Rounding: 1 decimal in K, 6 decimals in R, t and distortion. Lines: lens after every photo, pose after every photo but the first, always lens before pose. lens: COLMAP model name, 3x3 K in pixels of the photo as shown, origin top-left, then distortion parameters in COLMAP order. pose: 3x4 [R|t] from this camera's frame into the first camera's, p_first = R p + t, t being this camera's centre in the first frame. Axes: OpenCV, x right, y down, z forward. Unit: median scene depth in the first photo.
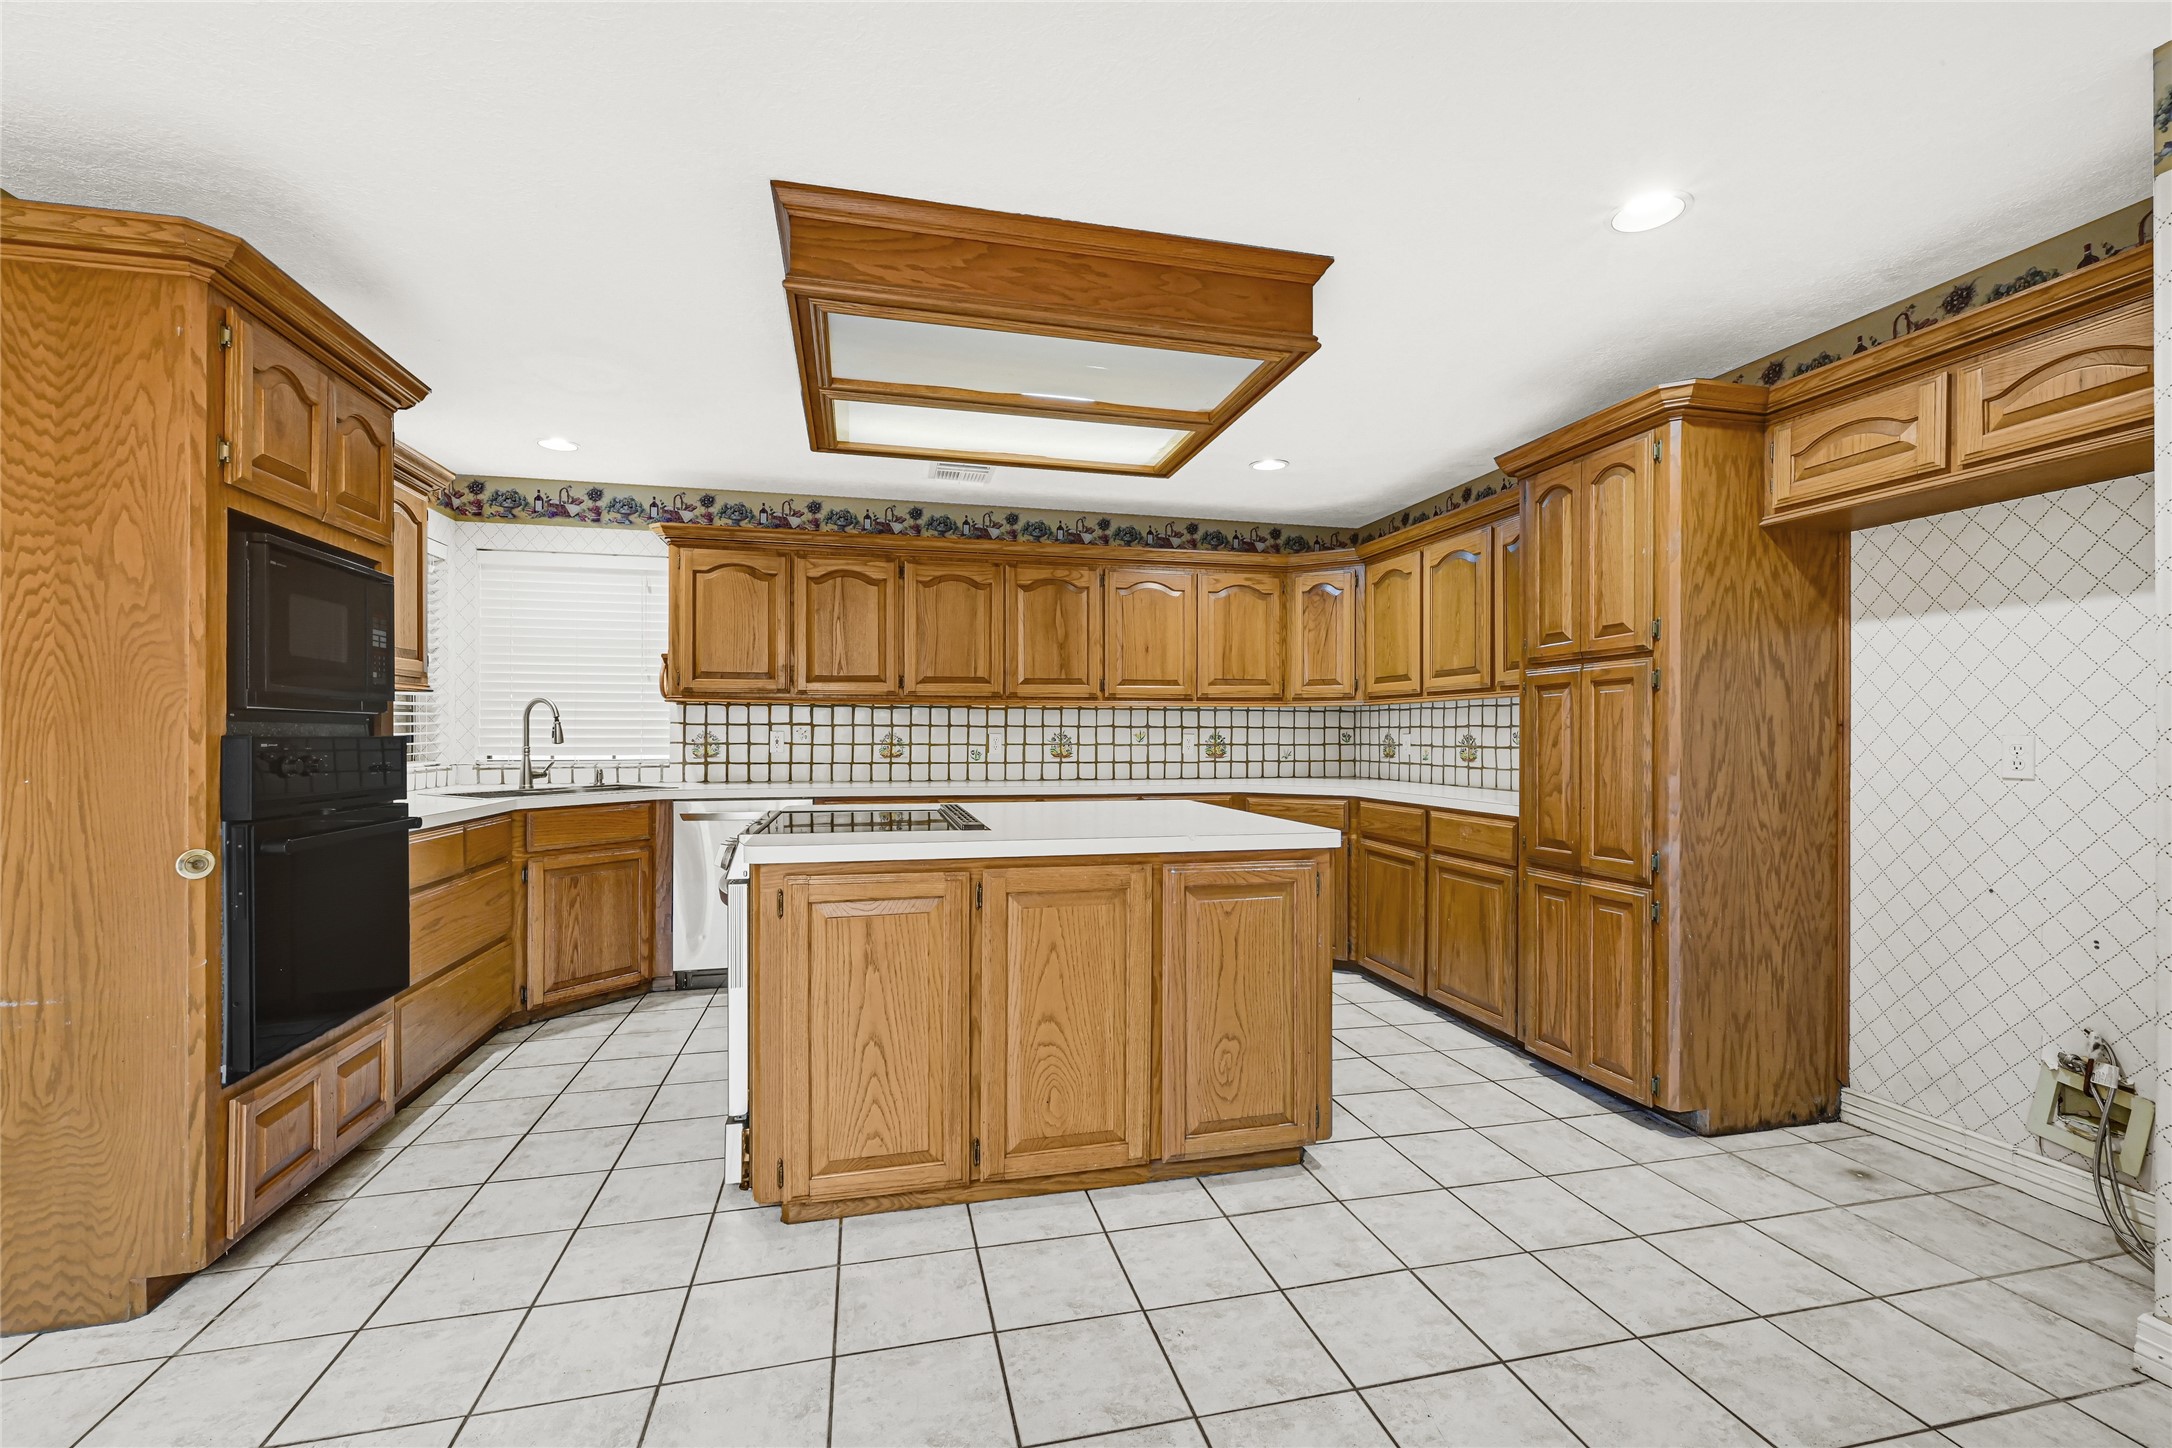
lens RADIAL K [[891.8, 0, 1087.8], [0, 891.8, 726.8], [0, 0, 1]] dist [-0.001956, 0.000159]
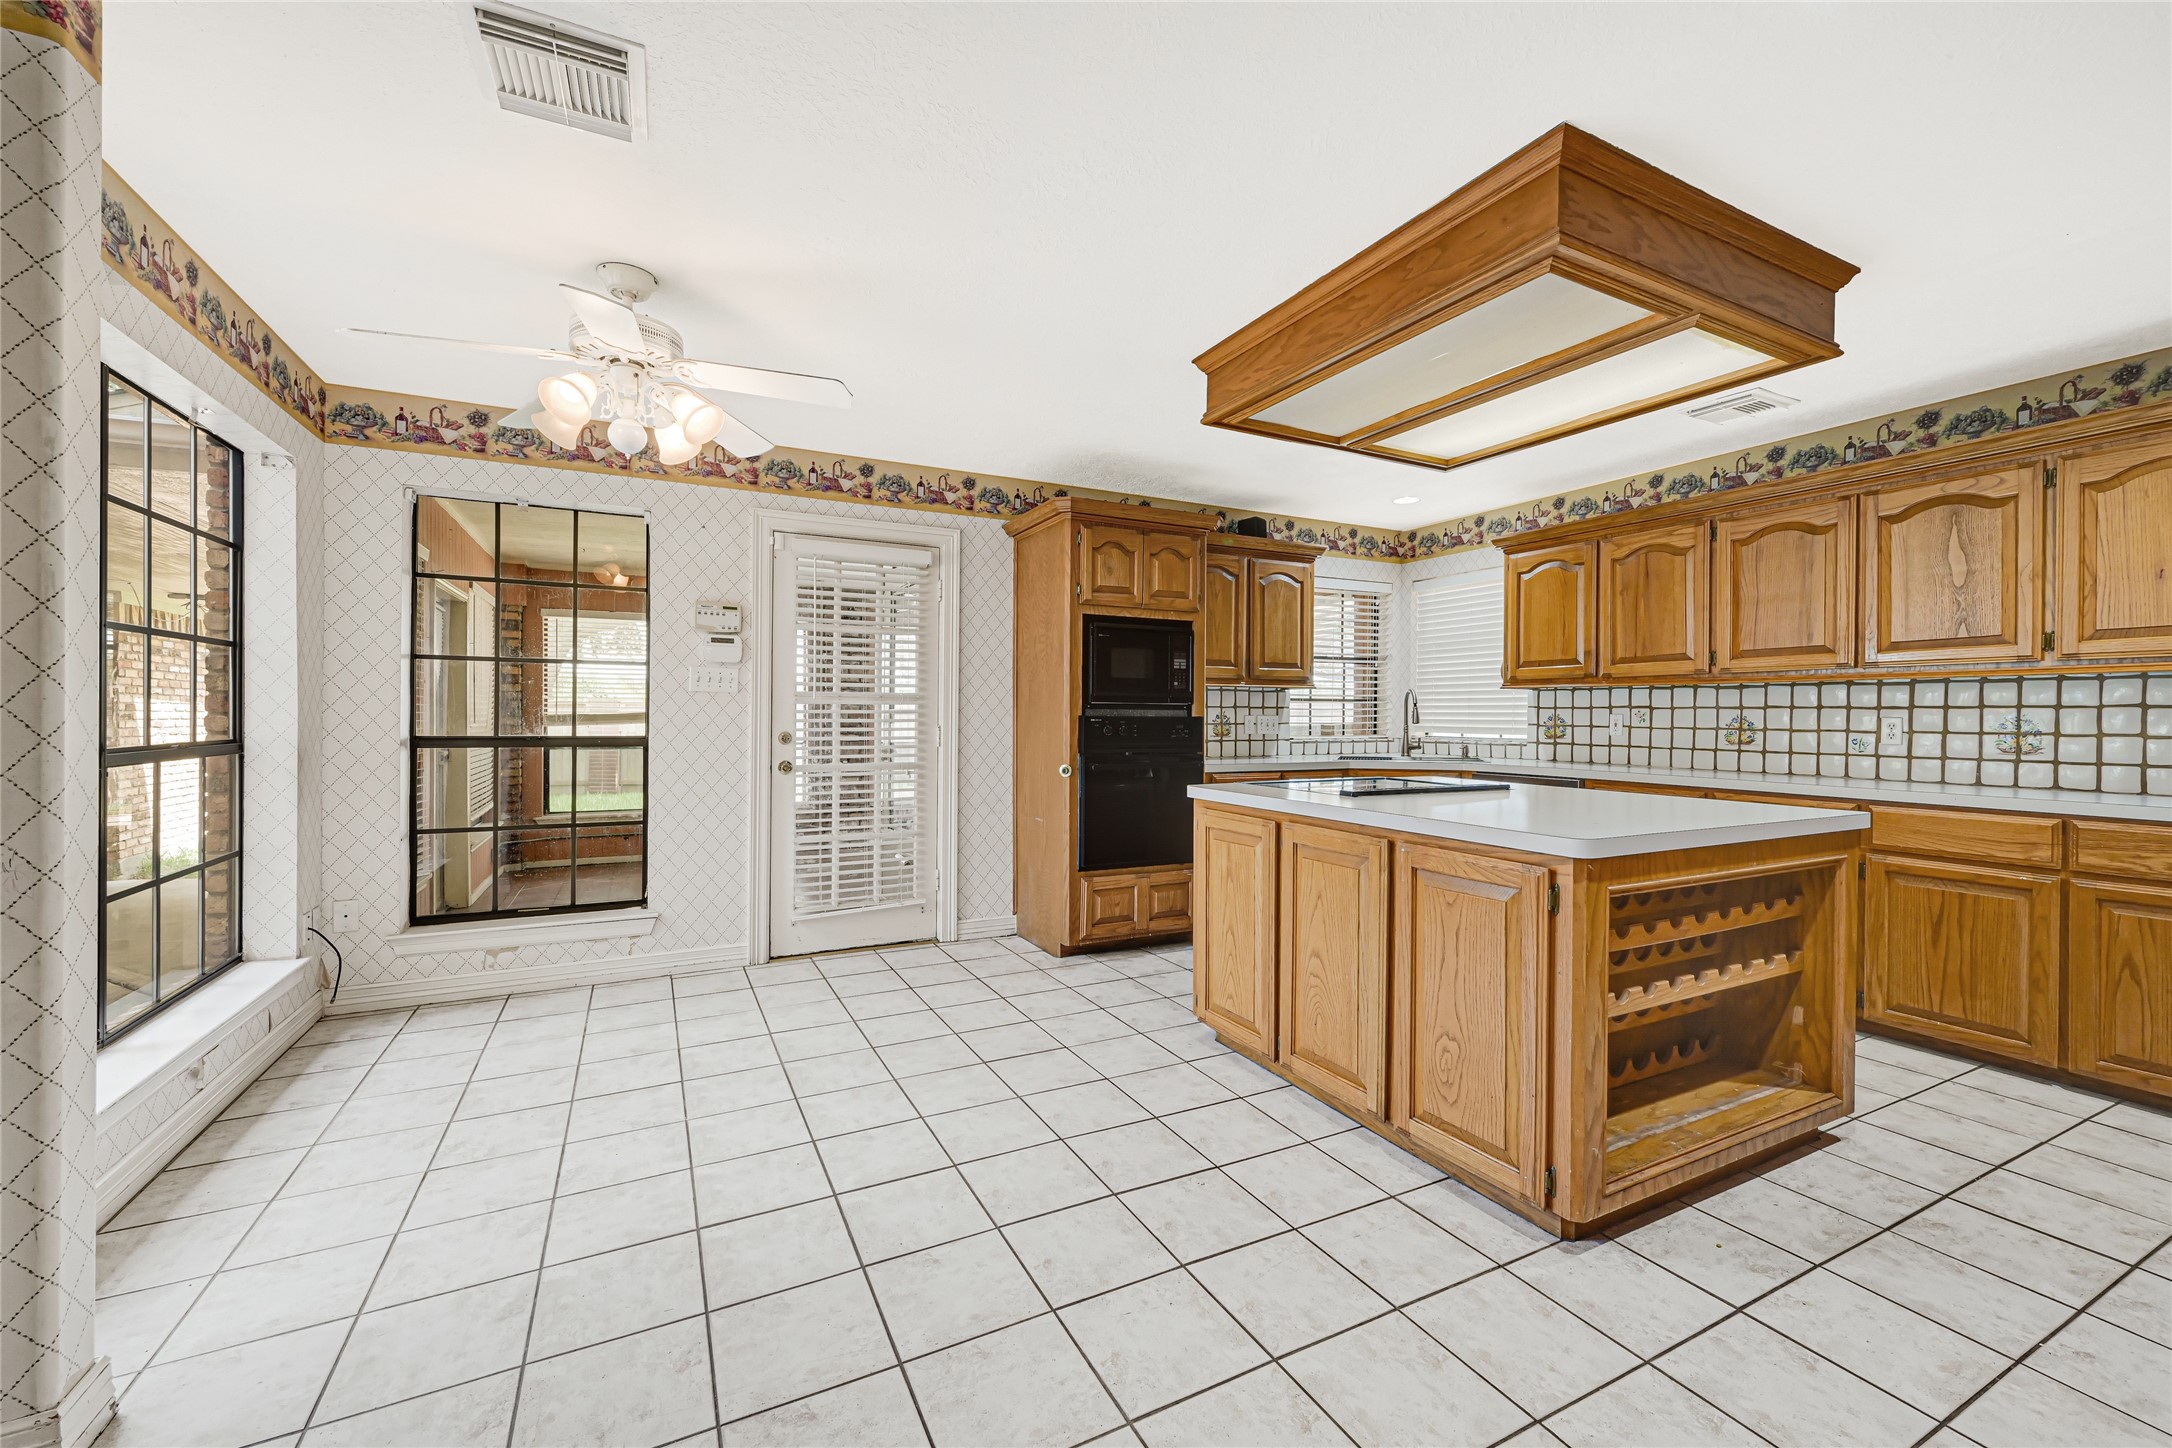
lens RADIAL K [[891.8, 0, 1136.2], [0, 891.8, 715.6], [0, 0, 1]] dist [-0.001956, 0.000159]
pose [[0.260037, 0.000788, -0.965598, 0.535574], [0.004179, 0.999989, 0.001942, 0.002395], [0.965590, -0.004540, 0.260031, 0.236162]]
